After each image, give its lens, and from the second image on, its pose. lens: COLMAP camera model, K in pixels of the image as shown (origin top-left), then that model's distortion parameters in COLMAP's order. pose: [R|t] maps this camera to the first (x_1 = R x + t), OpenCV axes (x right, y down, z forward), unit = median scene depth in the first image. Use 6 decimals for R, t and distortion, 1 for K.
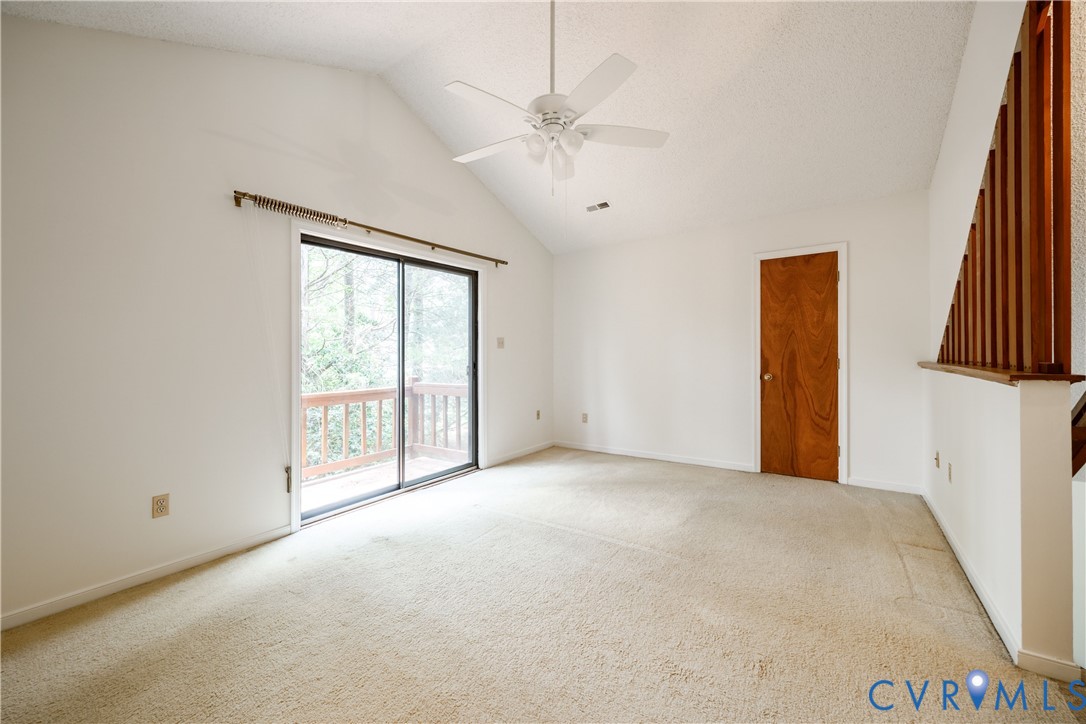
lens RADIAL K [[439.1, 0, 540.2], [0, 439.1, 358.5], [0, 0, 1]] dist [0.000421, 0.000017]
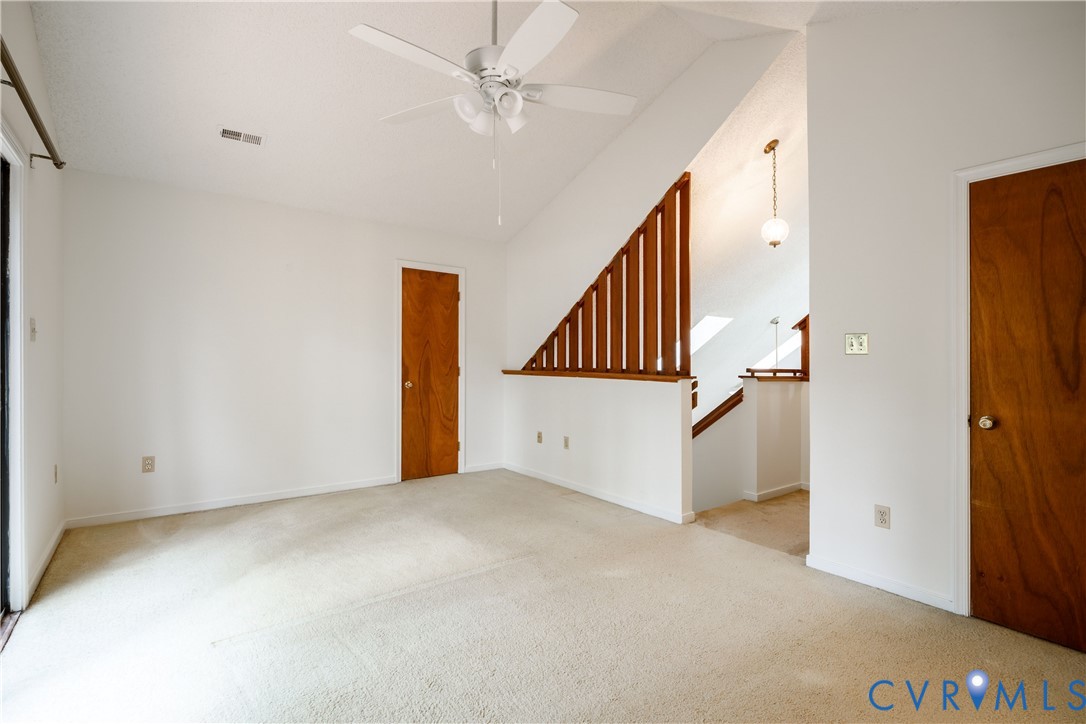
lens RADIAL K [[504.3, 0, 538.4], [0, 504.3, 366.0], [0, 0, 1]] dist [-0.000822, 0.000011]
pose [[0.302973, 0.003933, 0.952991, -0.520253], [-0.007815, 0.999968, -0.001643, -0.001798], [-0.952967, -0.006950, 0.302994, 0.384337]]
